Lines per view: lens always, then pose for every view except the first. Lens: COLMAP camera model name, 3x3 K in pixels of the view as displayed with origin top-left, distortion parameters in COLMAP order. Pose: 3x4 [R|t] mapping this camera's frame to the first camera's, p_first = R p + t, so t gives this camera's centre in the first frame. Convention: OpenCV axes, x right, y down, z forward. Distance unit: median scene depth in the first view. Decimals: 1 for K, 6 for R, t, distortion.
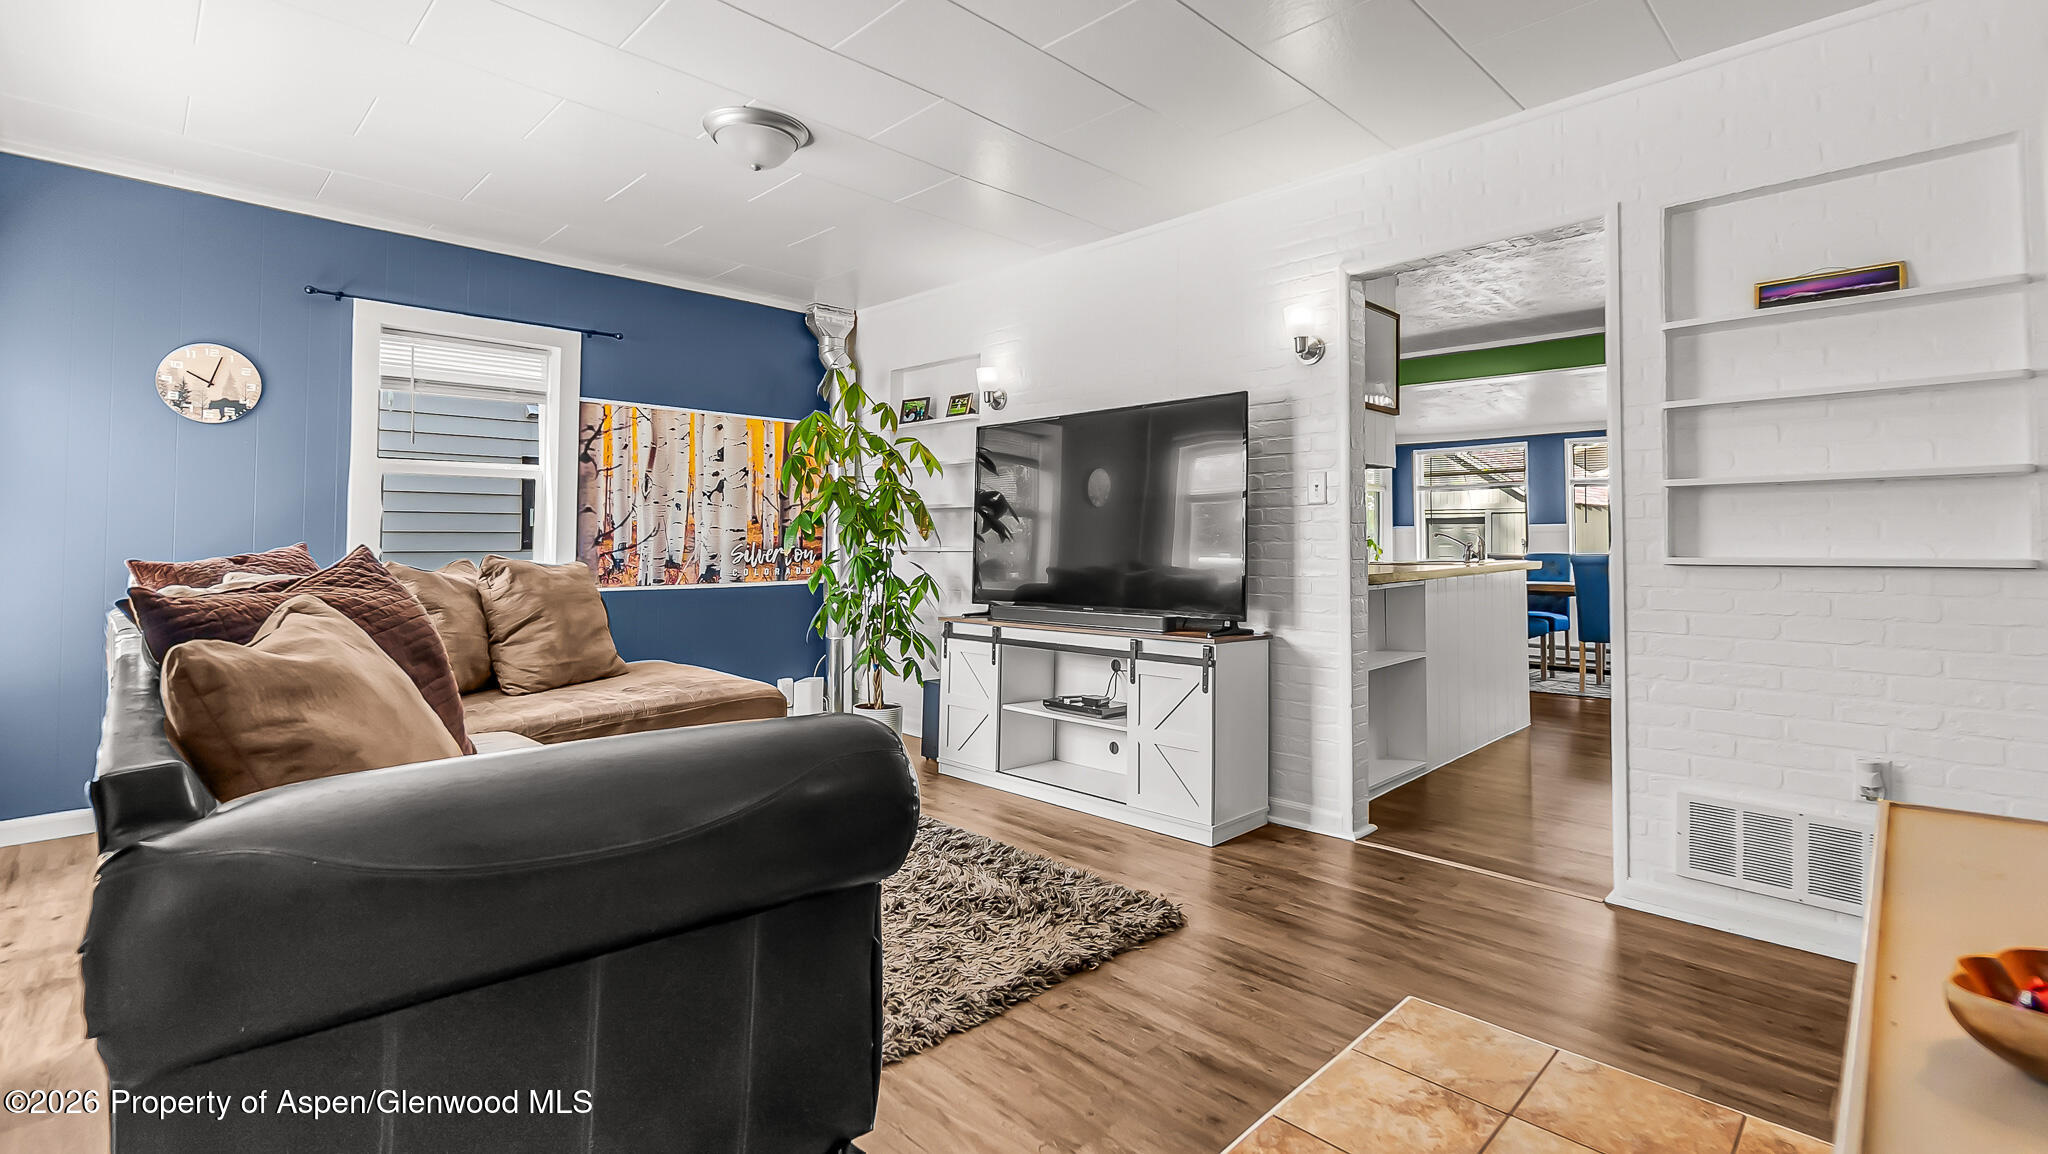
lens RADIAL K [[927.0, 0, 1030.2], [0, 927.0, 523.4], [0, 0, 1]] dist [0.000187, -0.000106]
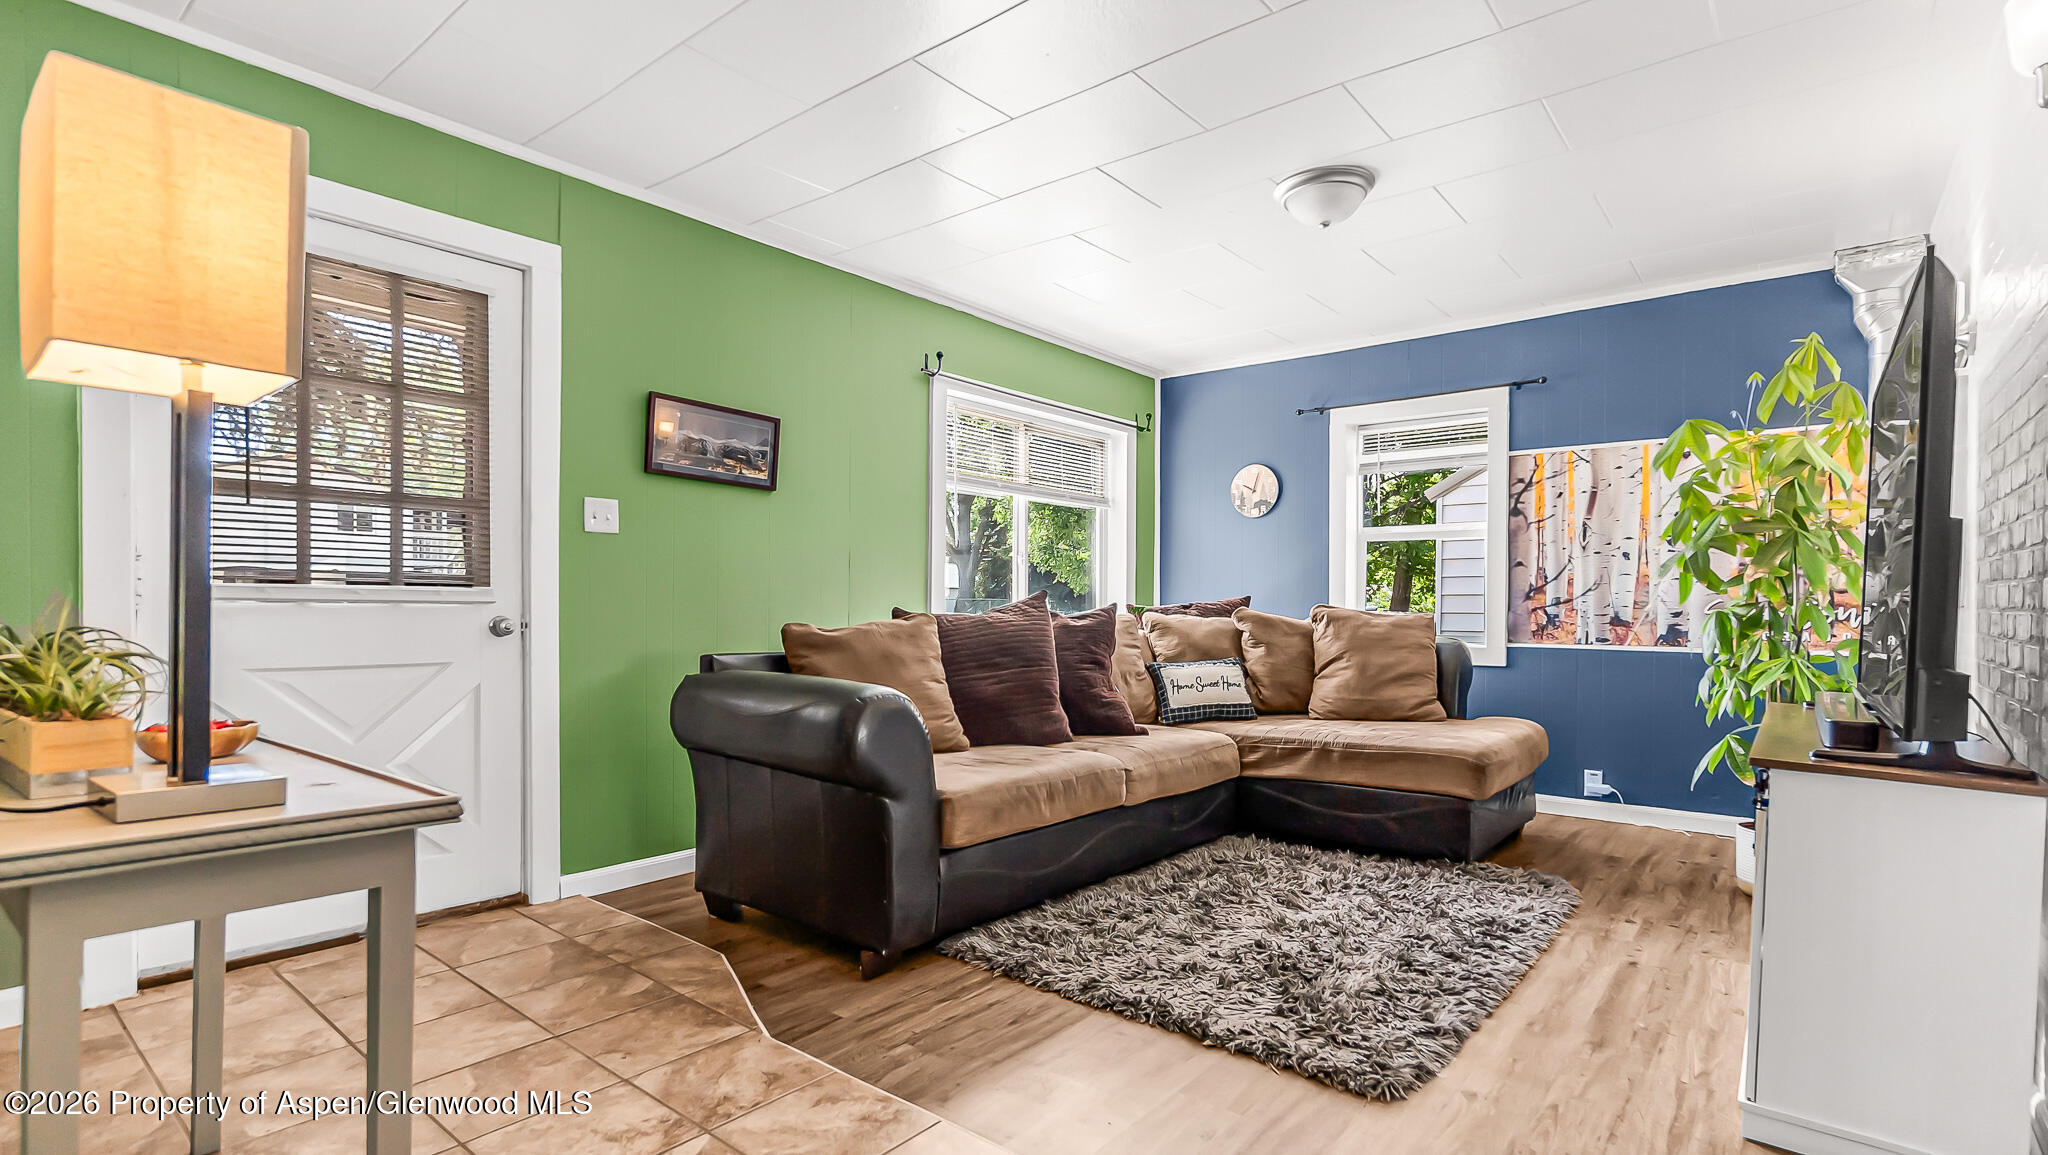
lens RADIAL K [[968.7, 0, 1025.9], [0, 968.7, 632.3], [0, 0, 1]] dist [-0.013506, 0.000193]
pose [[0.092807, 0.025779, -0.995350, 0.507030], [0.012242, 0.999560, 0.027029, 0.024065], [0.995609, -0.014694, 0.092451, 0.380863]]
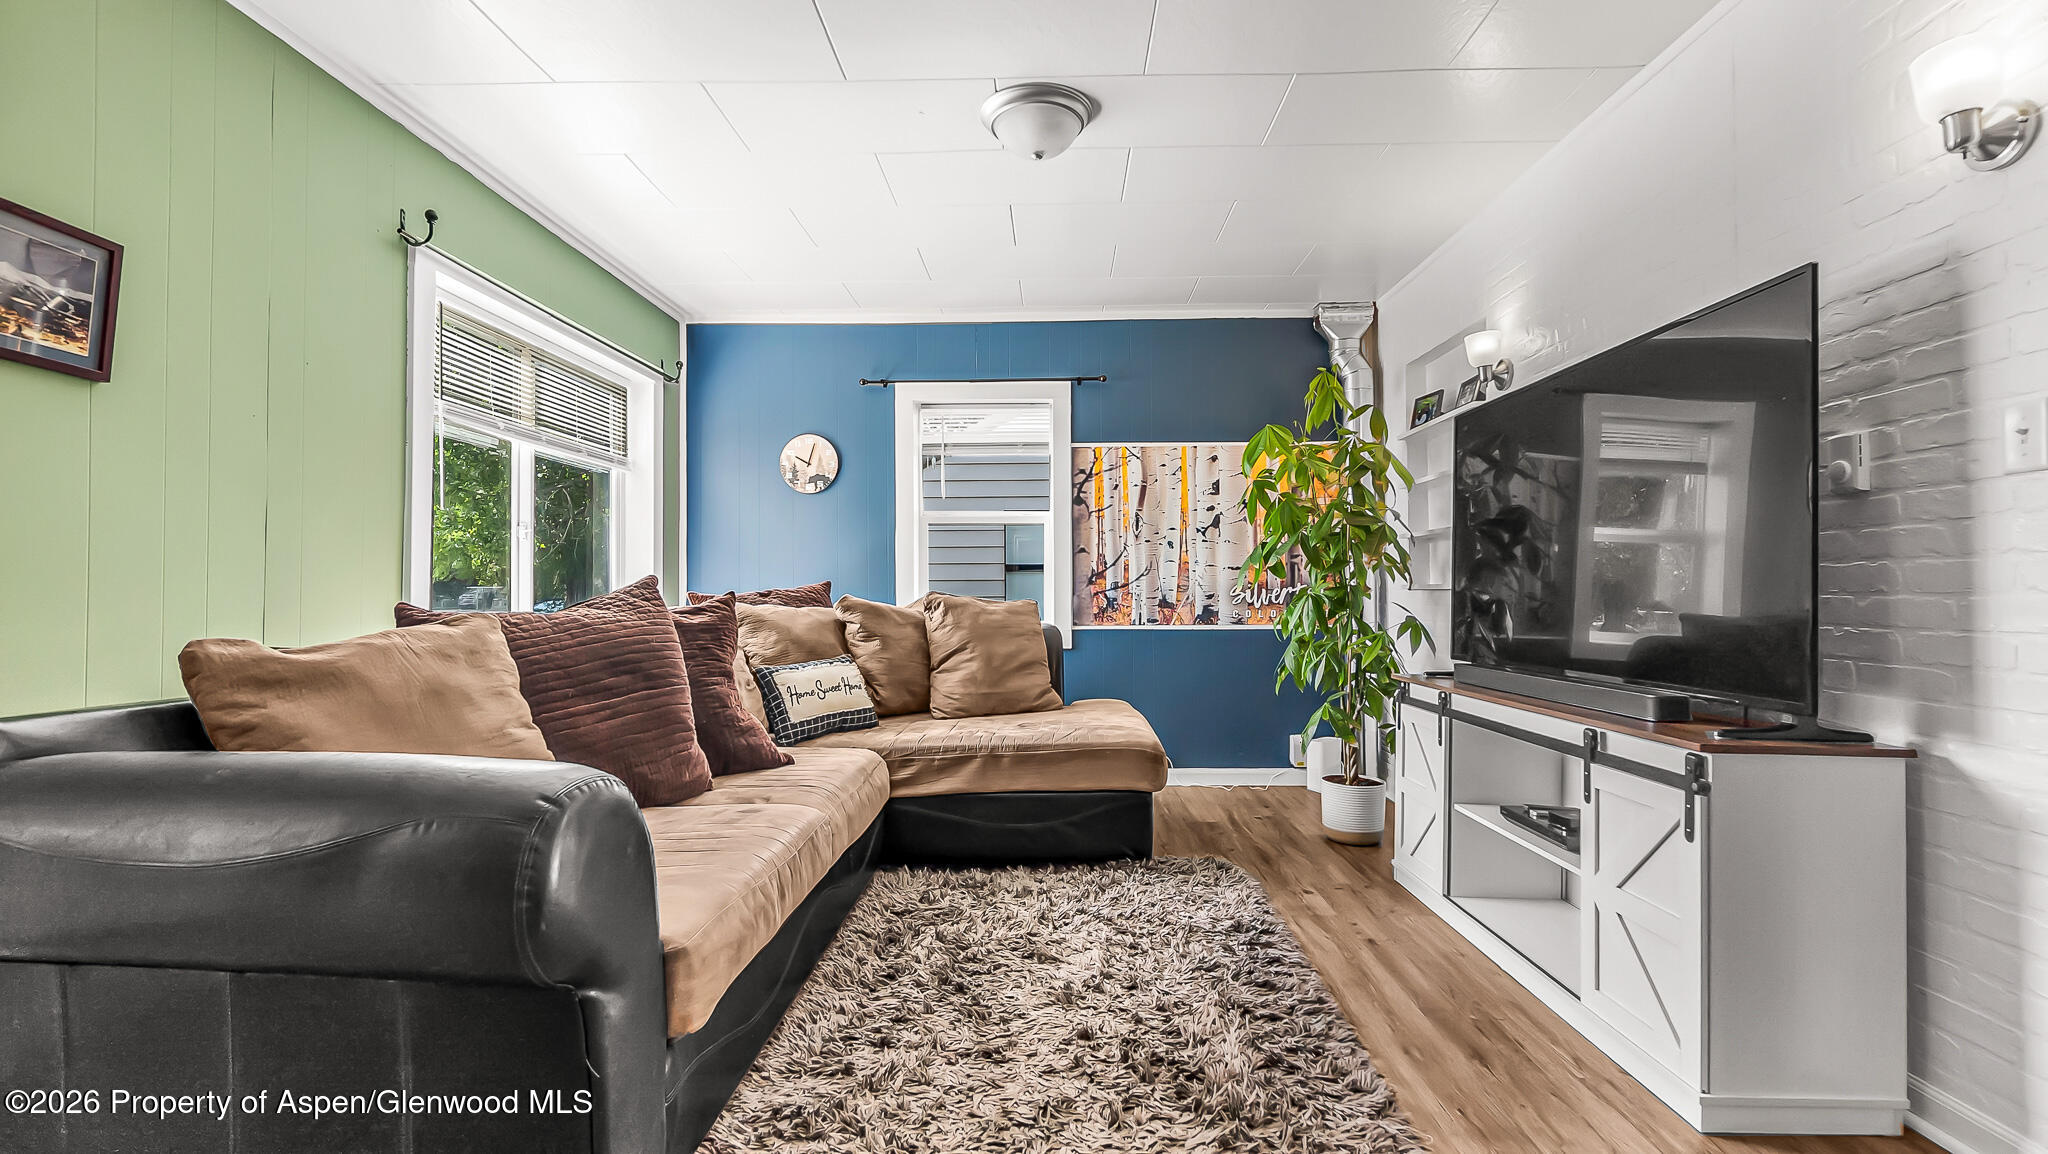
lens RADIAL K [[899.4, 0, 1032.8], [0, 899.4, 584.2], [0, 0, 1]] dist [-0.004599, -0.000706]
pose [[0.688732, -0.008894, -0.724961, 0.218992], [0.017791, 0.999831, 0.004635, 0.017700], [0.724798, -0.016090, 0.688774, 0.264785]]
